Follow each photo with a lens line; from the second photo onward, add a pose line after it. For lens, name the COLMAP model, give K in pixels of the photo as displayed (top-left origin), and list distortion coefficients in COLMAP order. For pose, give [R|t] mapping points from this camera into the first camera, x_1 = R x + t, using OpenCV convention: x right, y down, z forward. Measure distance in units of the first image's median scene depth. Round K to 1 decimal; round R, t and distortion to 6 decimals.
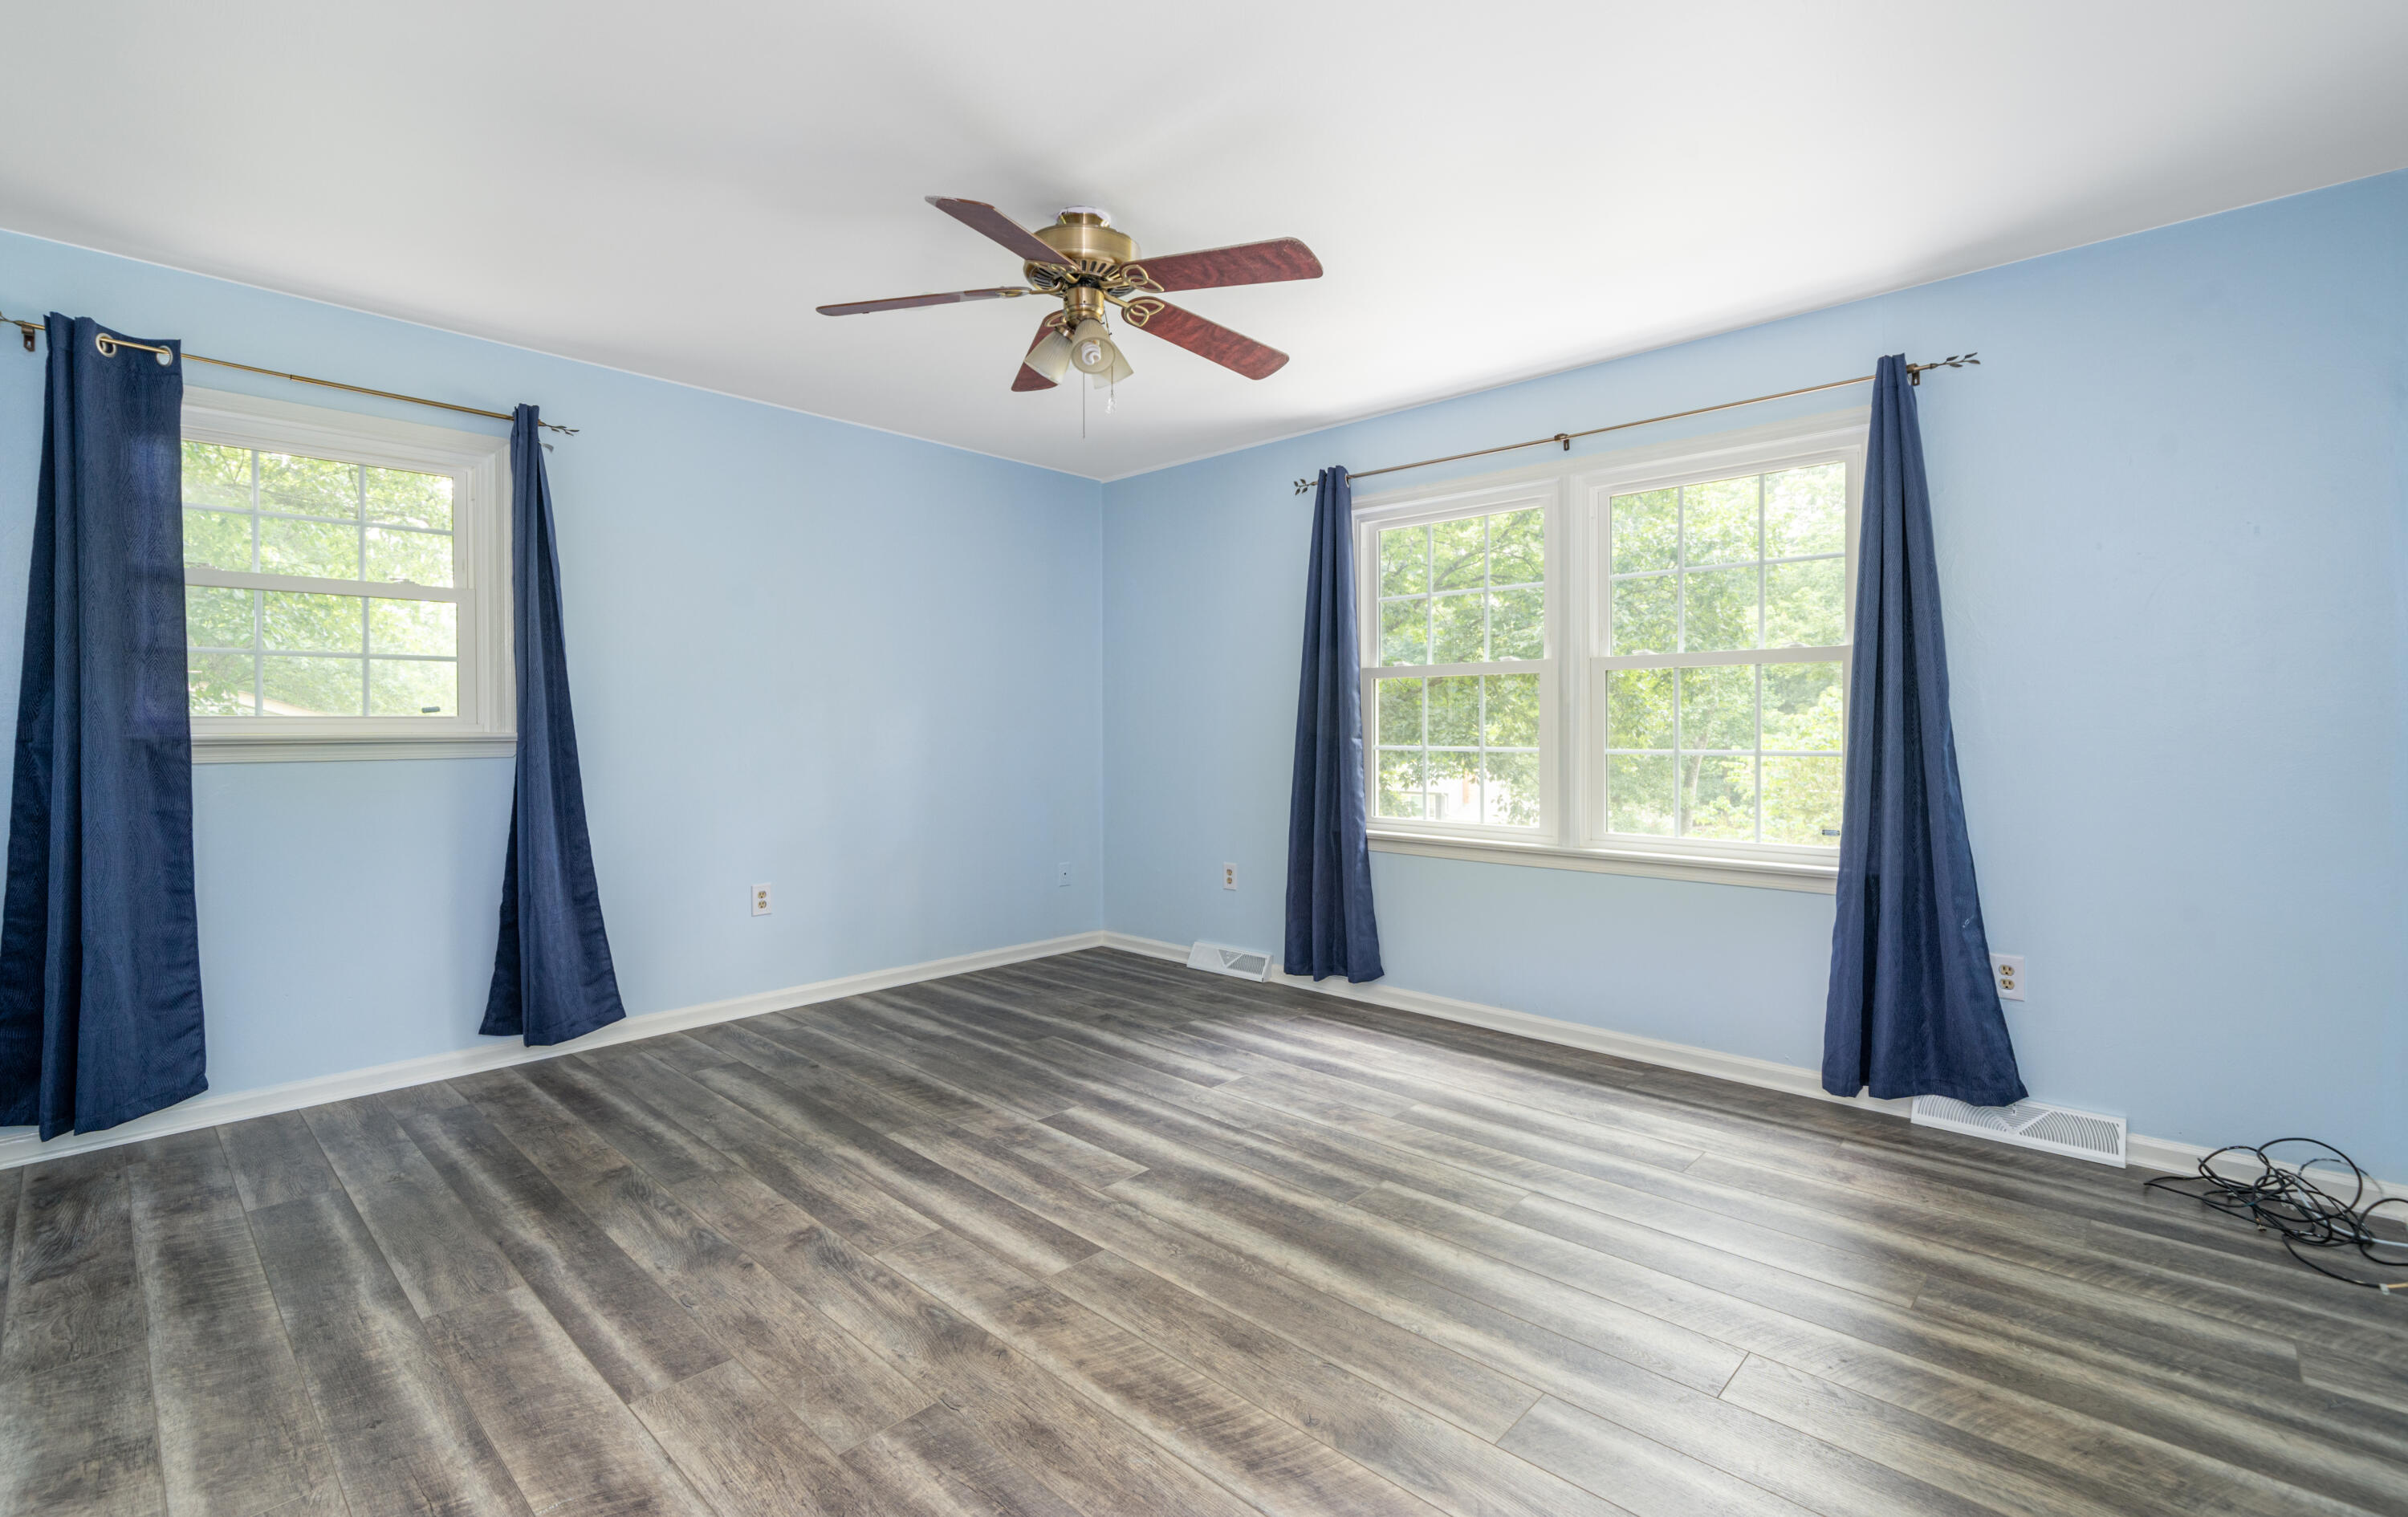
lens RADIAL K [[1061.4, 0, 1202.3], [0, 1061.4, 748.5], [0, 0, 1]] dist [0.000806, -0.000072]
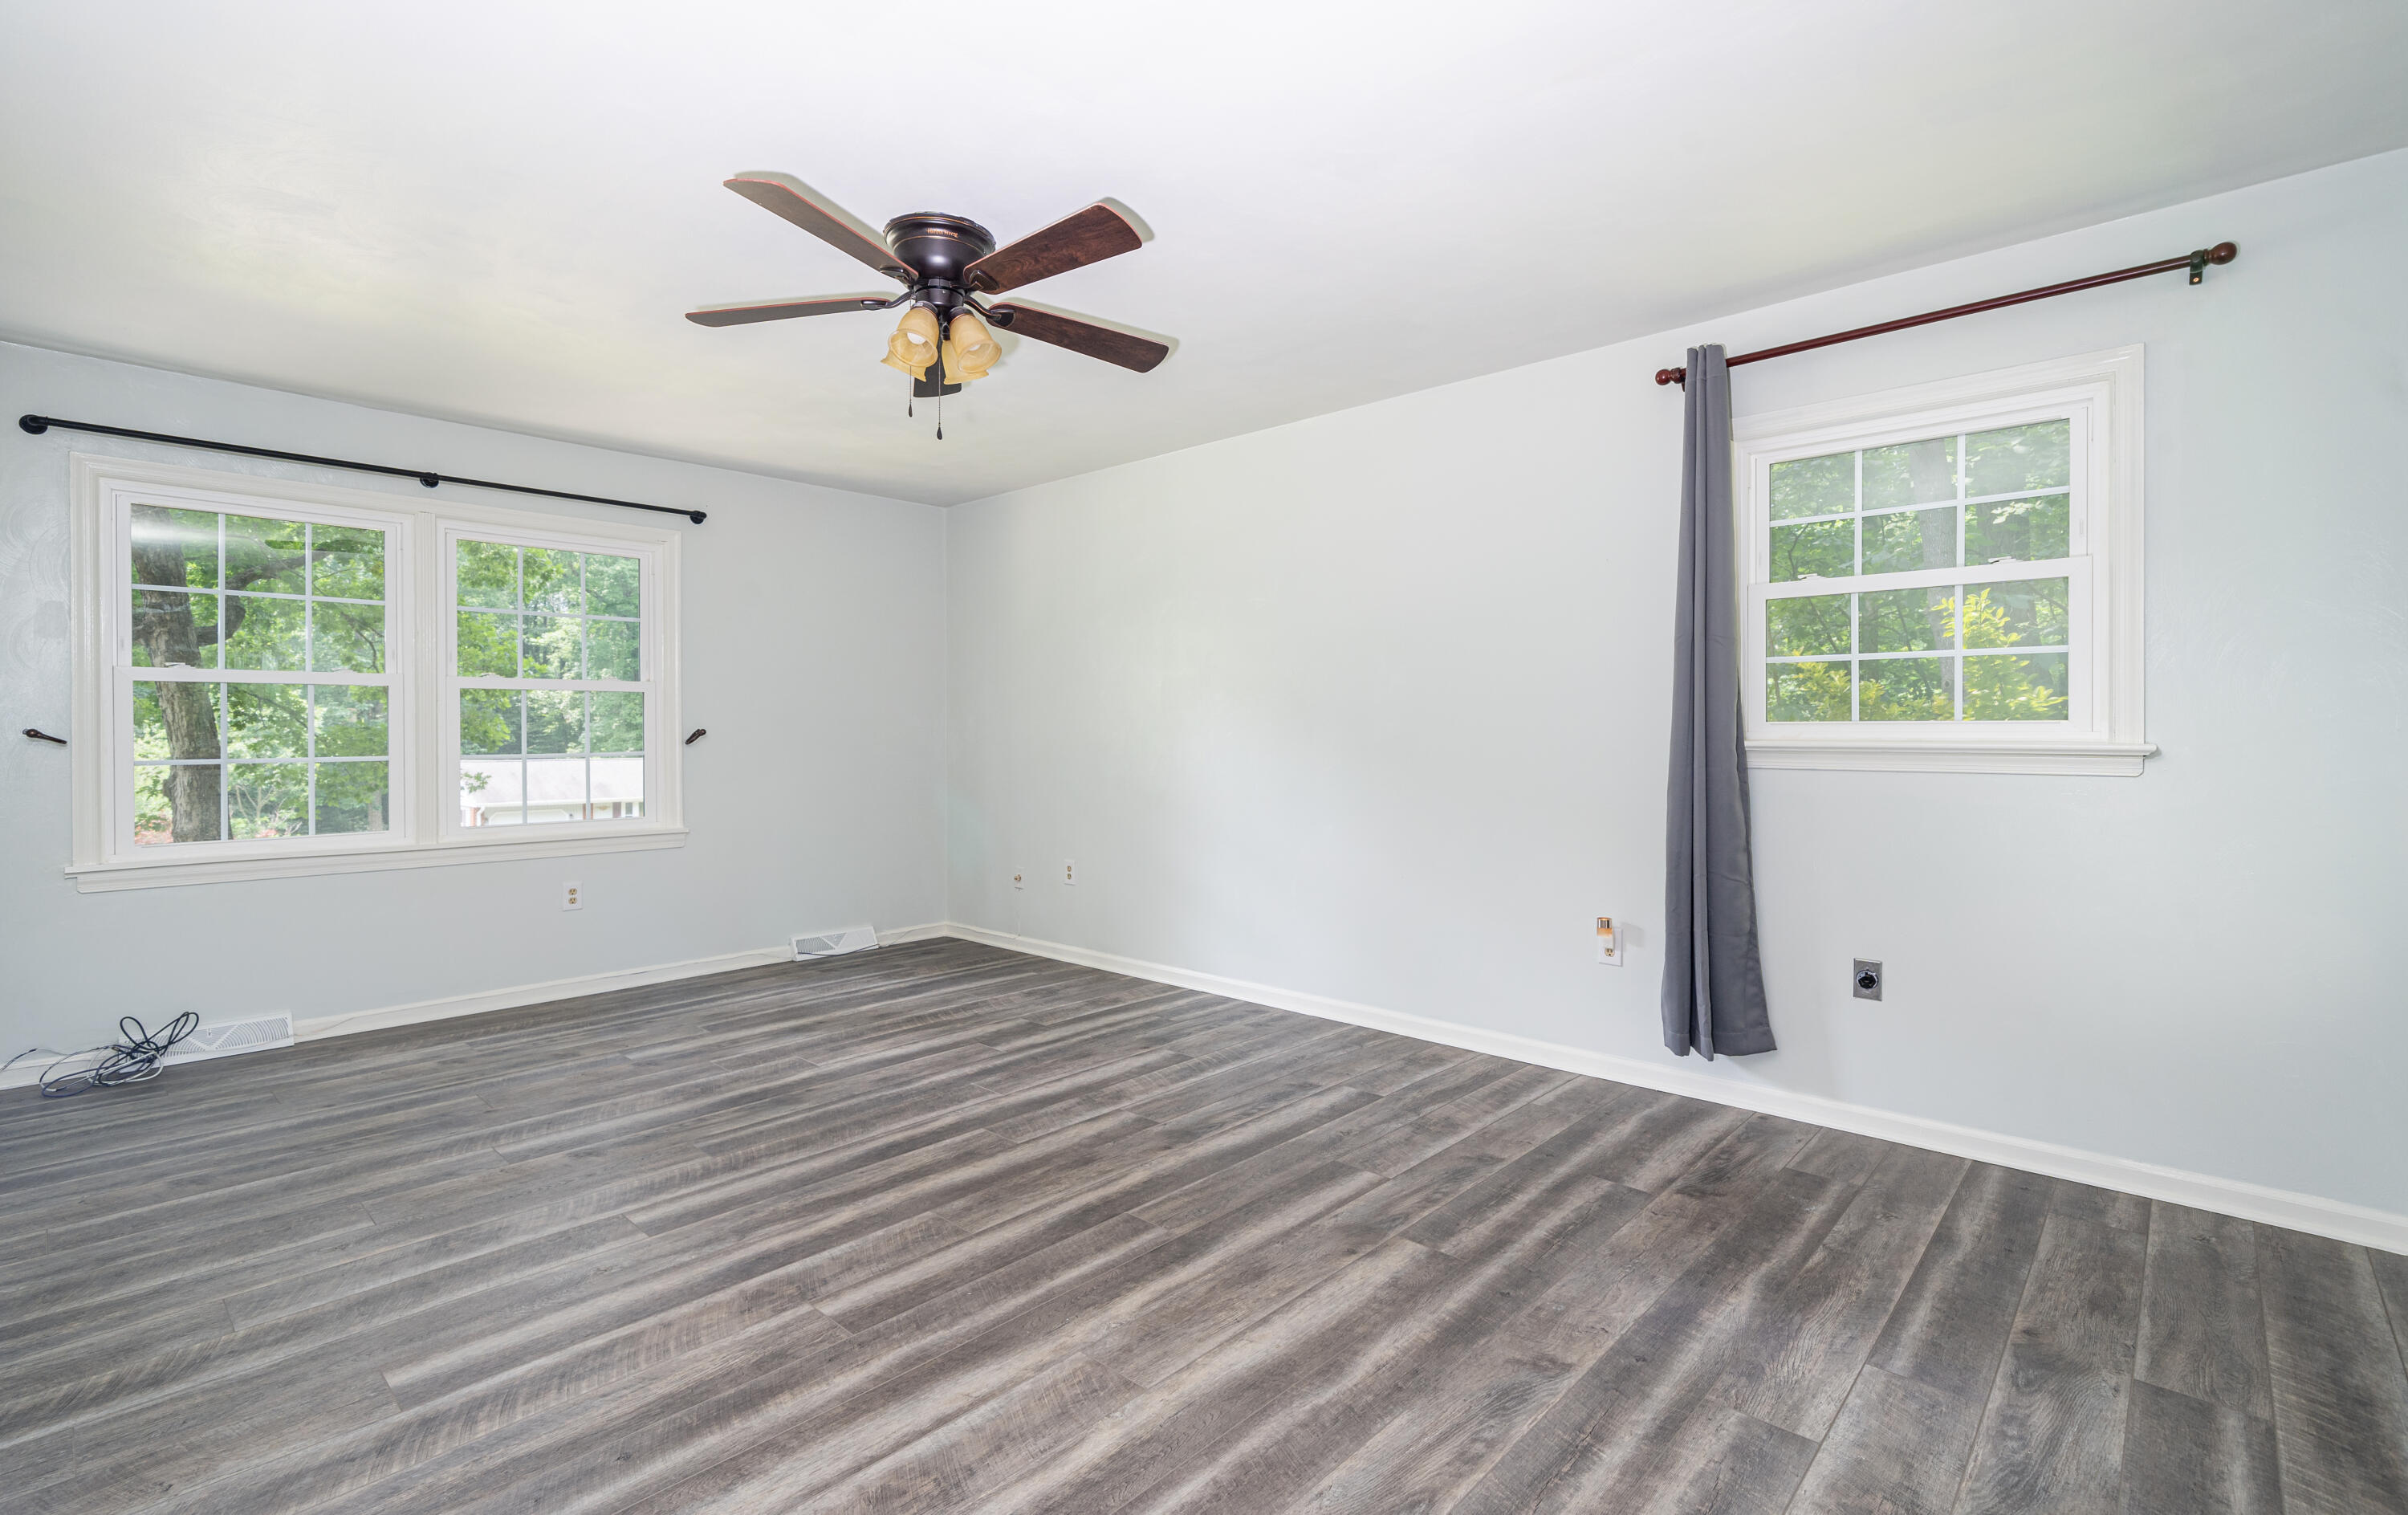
lens RADIAL K [[1061.5, 0, 1202.7], [0, 1061.5, 749.0], [0, 0, 1]] dist [0.000806, -0.000072]
pose [[0.001476, 0.010539, -0.999943, 0.864584], [-0.005607, 0.999929, 0.010531, -0.047192], [0.999983, 0.005592, 0.001535, 1.333369]]
